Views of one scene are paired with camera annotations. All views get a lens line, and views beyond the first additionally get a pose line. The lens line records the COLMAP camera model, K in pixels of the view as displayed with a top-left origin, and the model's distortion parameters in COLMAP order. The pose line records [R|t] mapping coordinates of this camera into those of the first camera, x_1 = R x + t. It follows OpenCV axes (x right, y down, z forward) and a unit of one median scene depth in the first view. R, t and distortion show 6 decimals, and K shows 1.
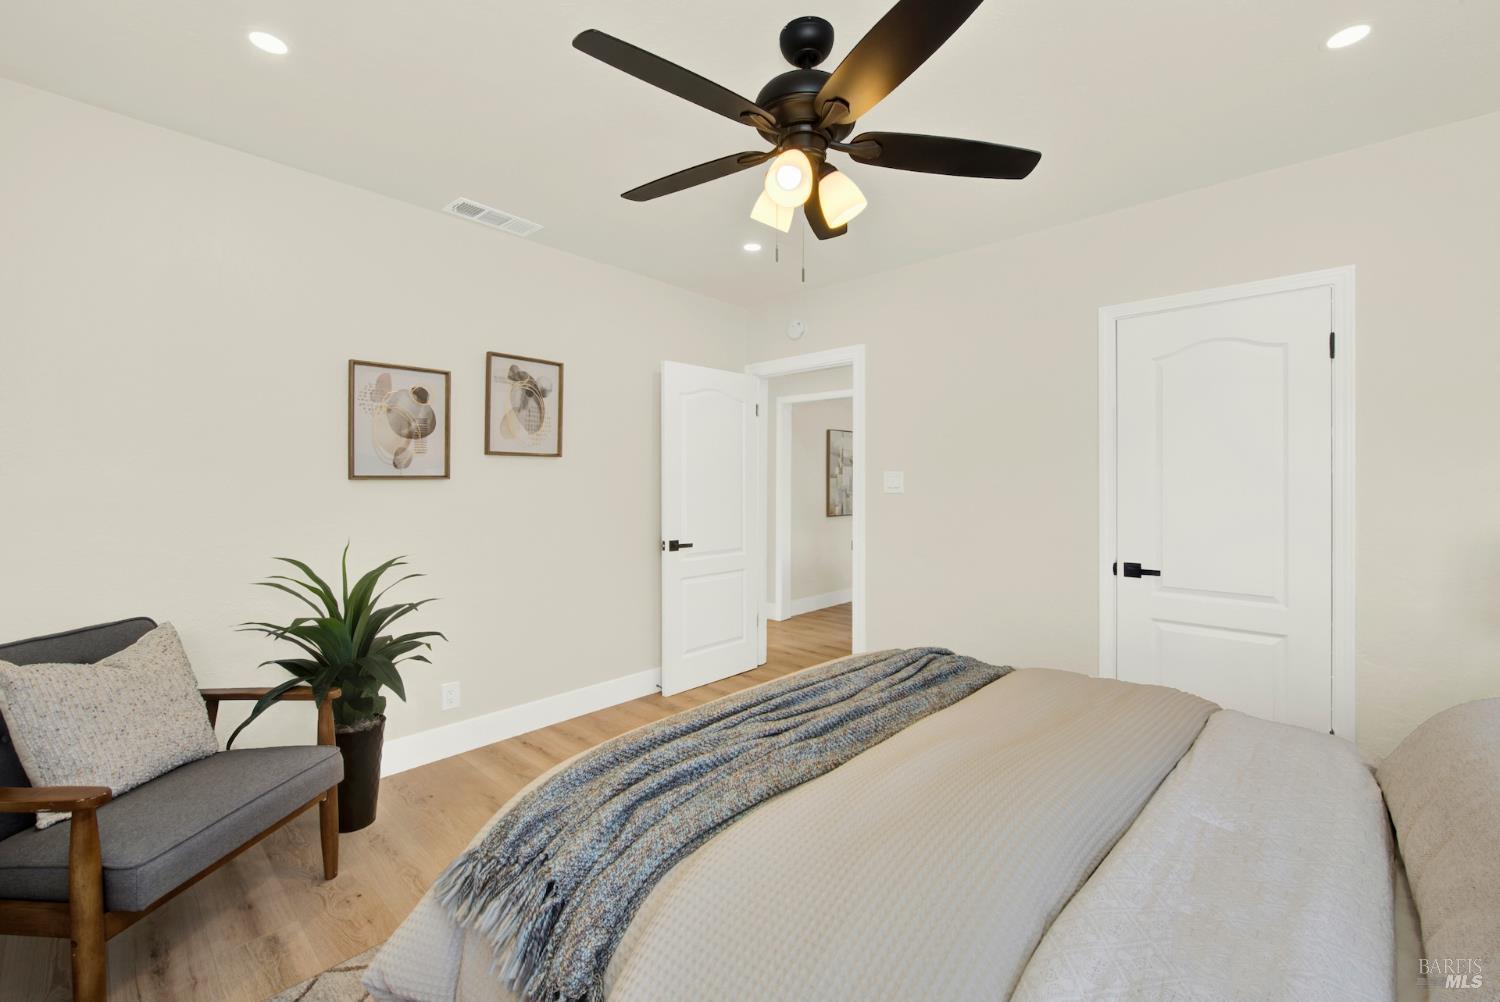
lens RADIAL K [[614.5, 0, 750.4], [0, 614.5, 489.4], [0, 0, 1]] dist [0.004096, -0.003822]
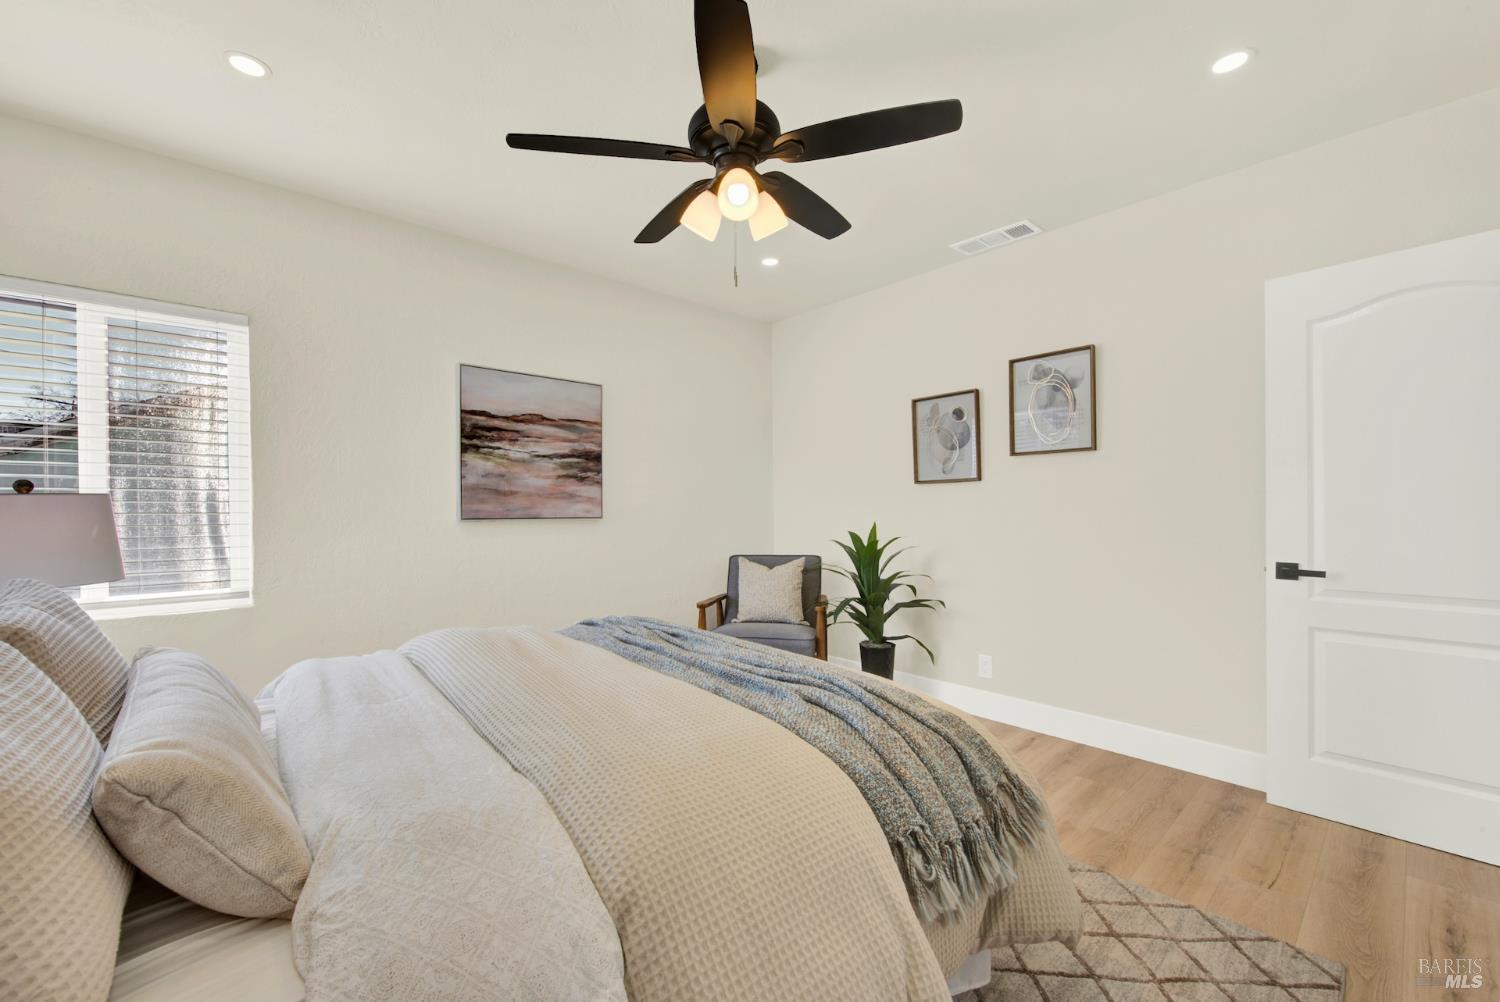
lens RADIAL K [[599.9, 0, 754.6], [0, 599.9, 502.2], [0, 0, 1]] dist [0.003256, -0.003227]
pose [[-0.080290, -0.011483, -0.996705, 0.633200], [-0.000518, 0.999934, -0.011479, 0.035877], [0.996771, -0.000405, -0.080290, 0.611186]]
